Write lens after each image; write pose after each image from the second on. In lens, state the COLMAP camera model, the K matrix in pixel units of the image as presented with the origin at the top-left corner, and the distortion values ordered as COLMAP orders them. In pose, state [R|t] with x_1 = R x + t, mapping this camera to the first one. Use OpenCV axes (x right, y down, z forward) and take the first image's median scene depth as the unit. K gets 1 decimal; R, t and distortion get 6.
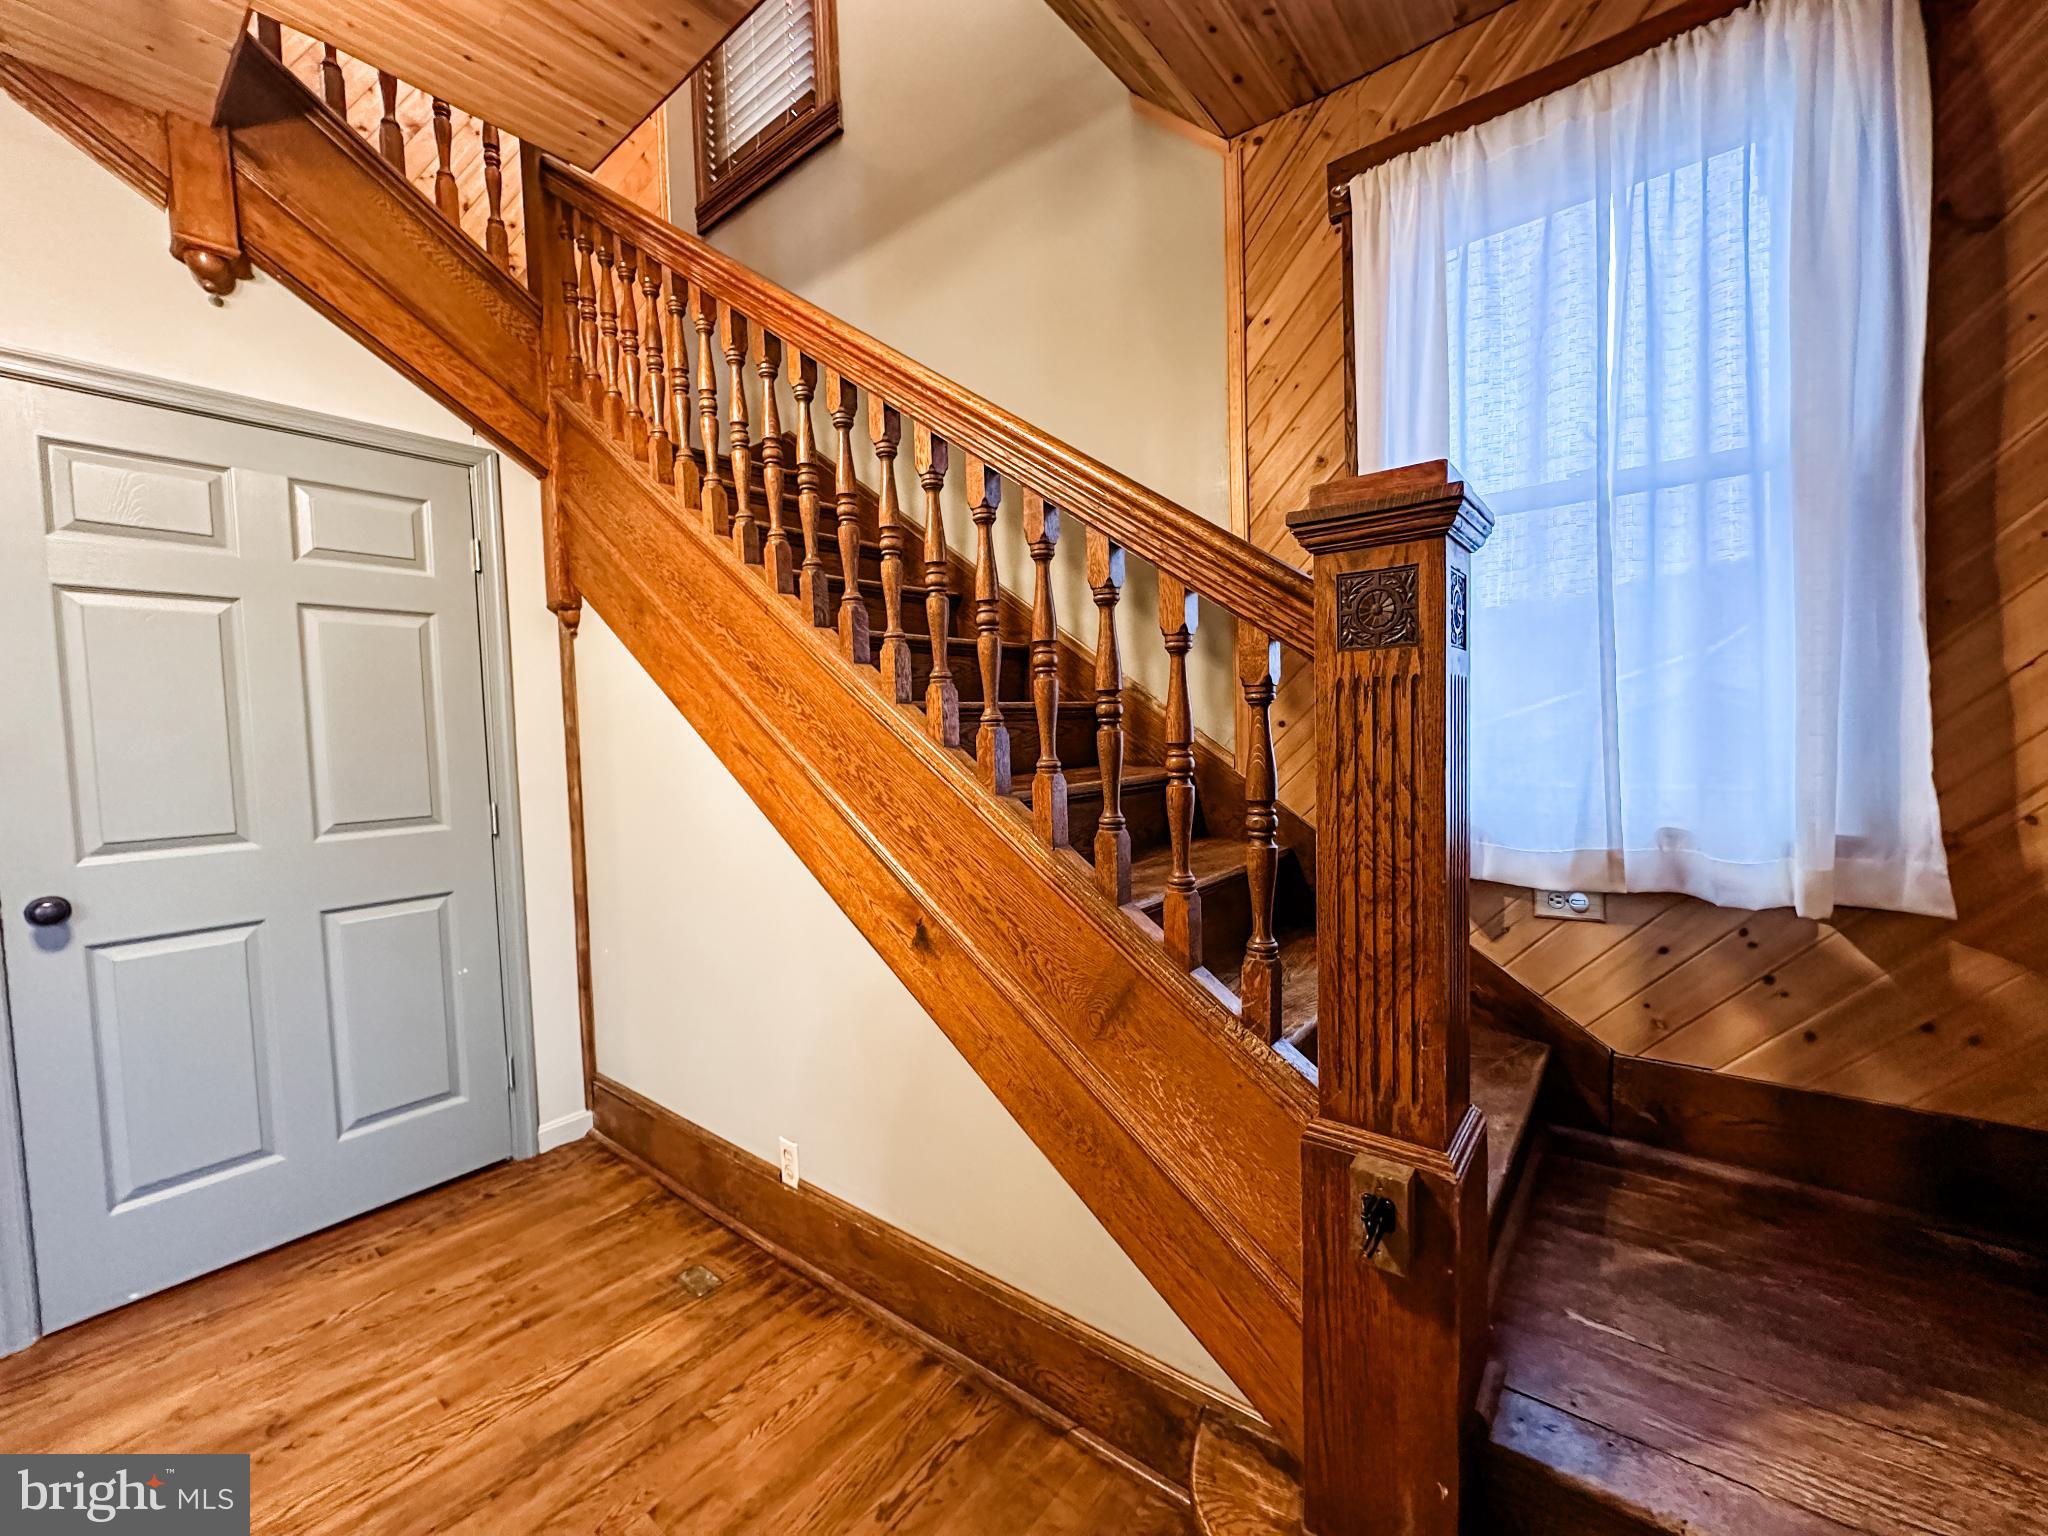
lens RADIAL K [[813.4, 0, 1032.1], [0, 813.4, 766.6], [0, 0, 1]] dist [-0.002880, 0.000306]
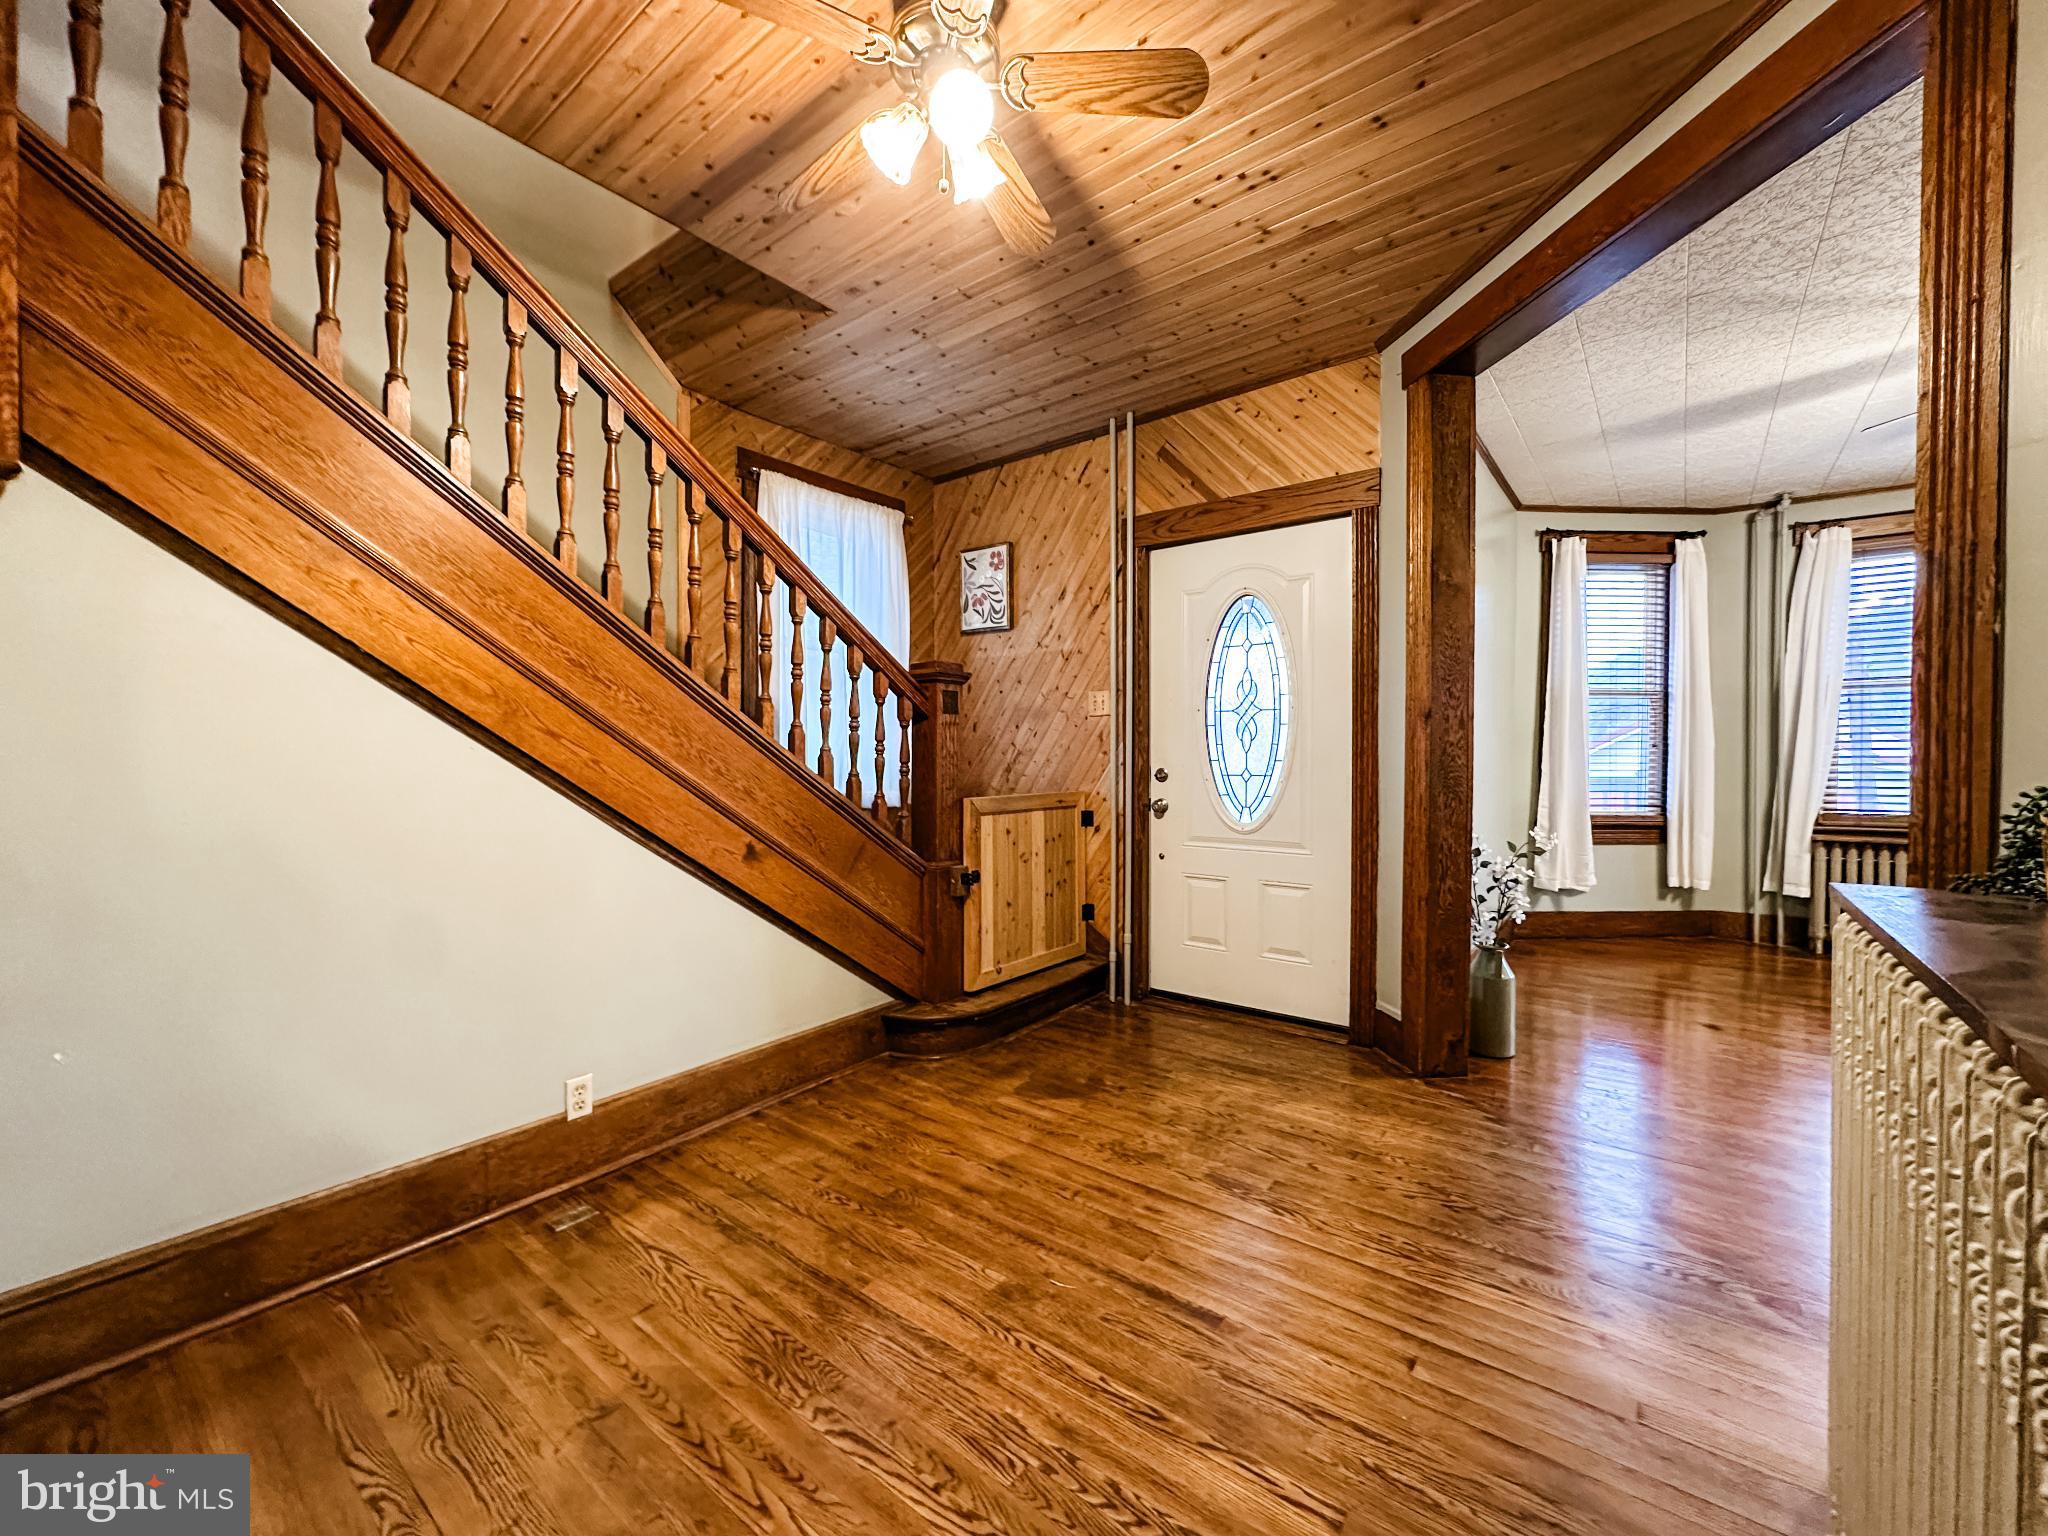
lens RADIAL K [[813.4, 0, 1031.5], [0, 813.4, 766.7], [0, 0, 1]] dist [-0.002880, 0.000306]
pose [[-0.014174, 0.018122, 0.999735, -1.669506], [0.050284, 0.998584, -0.017388, 0.085354], [-0.998634, 0.050024, -0.015065, 0.411189]]
